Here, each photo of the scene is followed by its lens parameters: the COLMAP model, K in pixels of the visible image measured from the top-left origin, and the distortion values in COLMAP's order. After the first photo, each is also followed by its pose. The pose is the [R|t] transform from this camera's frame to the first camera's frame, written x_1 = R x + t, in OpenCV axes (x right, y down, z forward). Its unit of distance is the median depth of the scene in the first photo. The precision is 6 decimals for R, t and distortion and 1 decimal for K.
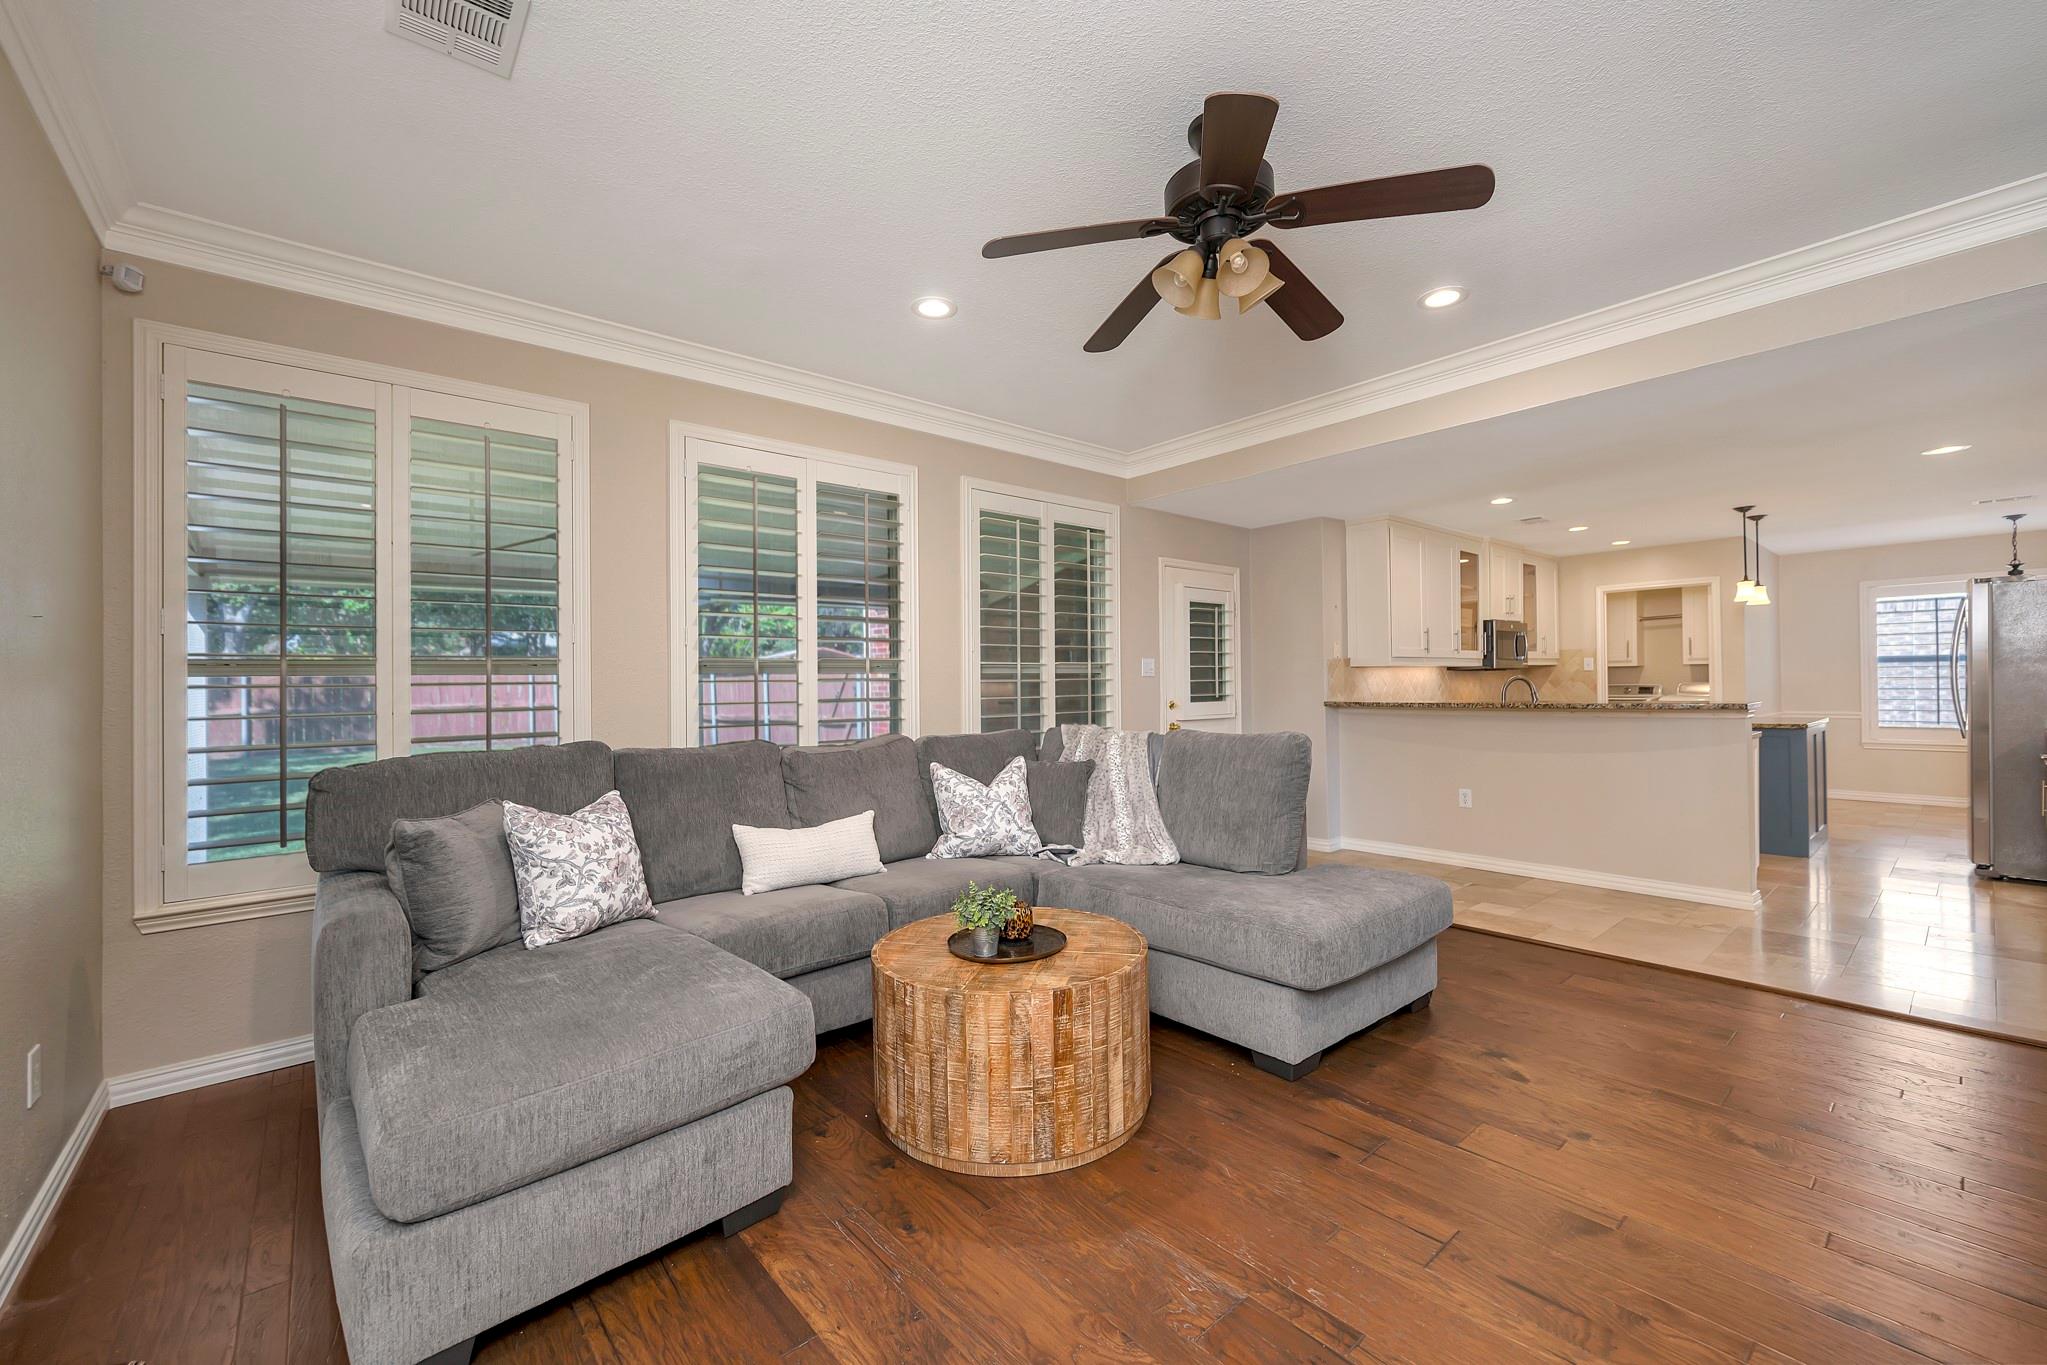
lens RADIAL K [[805.0, 0, 1023.0], [0, 805.0, 683.2], [0, 0, 1]] dist [0.004084, 0.000287]
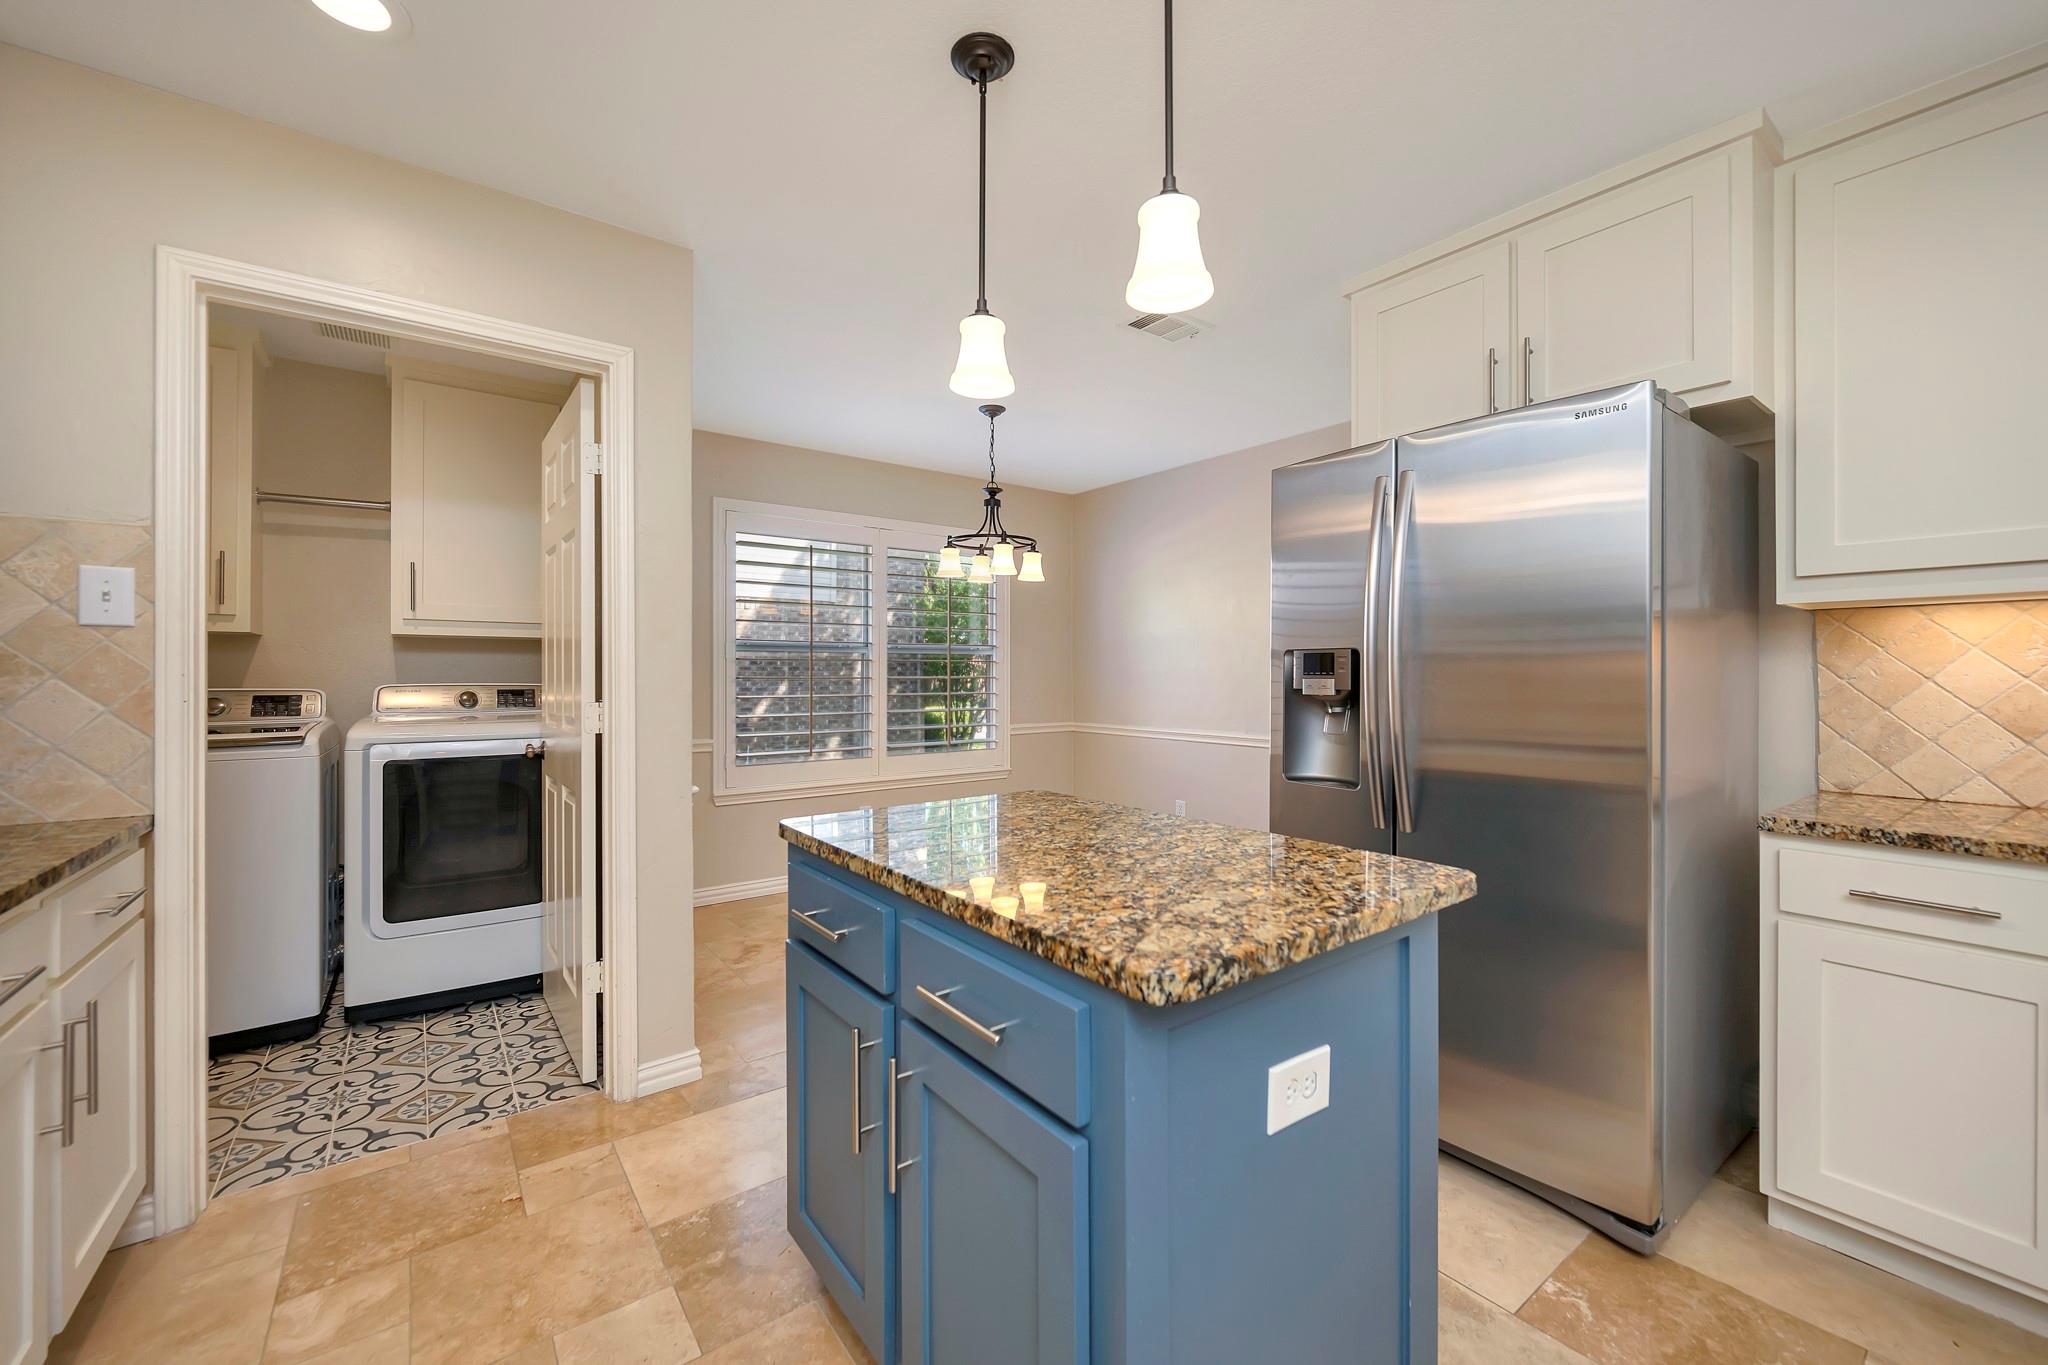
lens RADIAL K [[805.4, 0, 1023.7], [0, 805.4, 681.5], [0, 0, 1]] dist [0.004084, 0.000287]
pose [[0.063615, 0.011014, 0.997914, 0.497456], [-0.005449, 0.999928, -0.010689, 0.001163], [-0.997960, -0.004758, 0.063670, 0.737682]]
